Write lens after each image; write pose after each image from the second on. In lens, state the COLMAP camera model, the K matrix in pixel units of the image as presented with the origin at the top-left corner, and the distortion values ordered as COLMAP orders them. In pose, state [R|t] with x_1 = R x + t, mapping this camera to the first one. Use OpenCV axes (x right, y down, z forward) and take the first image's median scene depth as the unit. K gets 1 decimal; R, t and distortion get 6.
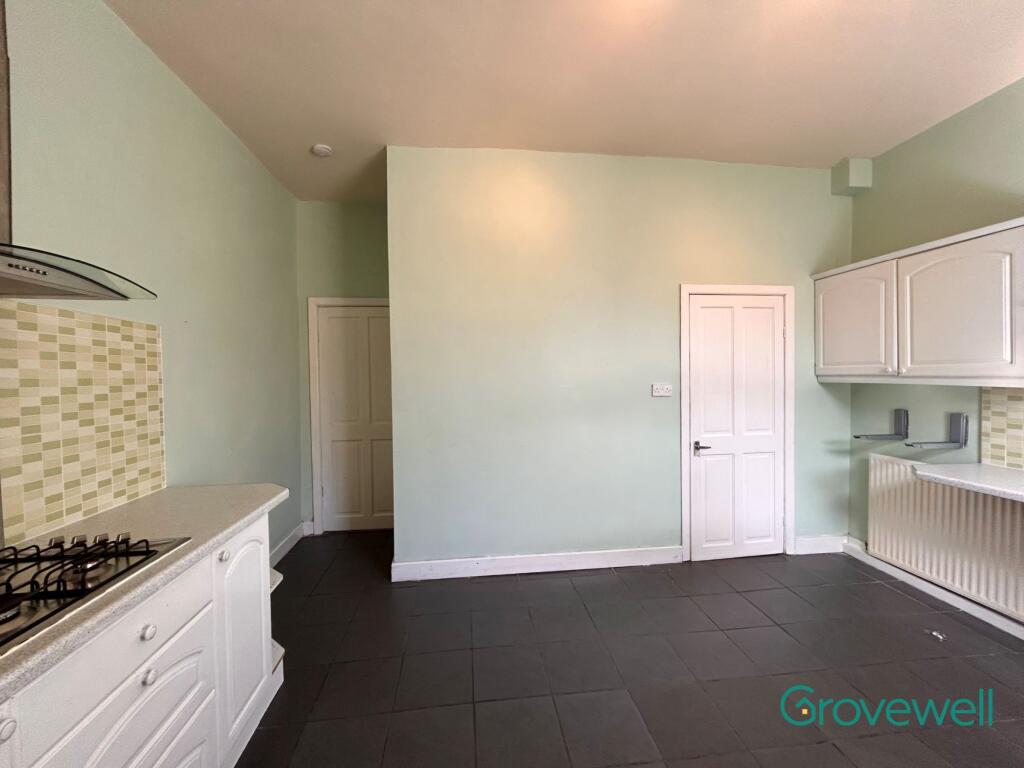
lens RADIAL K [[414.4, 0, 512.0], [0, 414.4, 384.0], [0, 0, 1]] dist [0.001207, 0.000595]
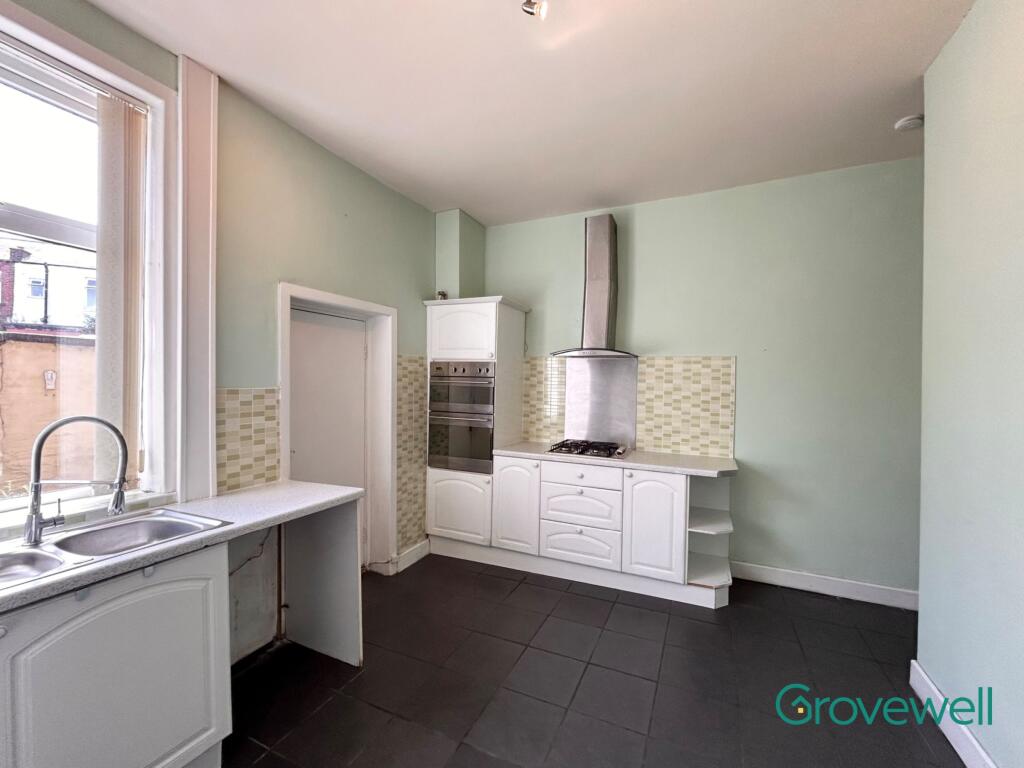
lens RADIAL K [[417.5, 0, 512.0], [0, 417.5, 384.0], [0, 0, 1]] dist [-0.000612, -0.000100]
pose [[-0.535592, 0.009376, -0.844425, 0.848830], [-0.029716, 0.999110, 0.029941, -0.049409], [0.843954, 0.041129, -0.534836, 0.998032]]
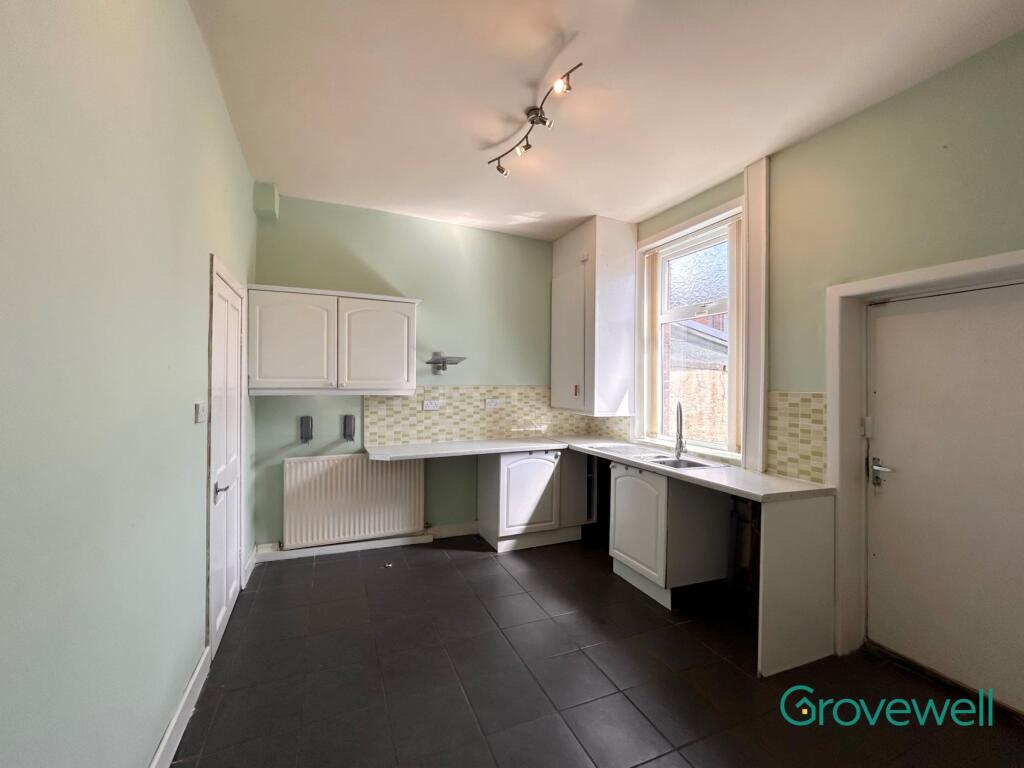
lens RADIAL K [[417.5, 0, 512.0], [0, 417.5, 384.0], [0, 0, 1]] dist [-0.000612, -0.000100]
pose [[-0.287303, 0.006379, 0.957818, -0.521884], [0.019053, 0.999818, -0.000943, -0.026840], [-0.957650, 0.017978, -0.287372, 1.007448]]
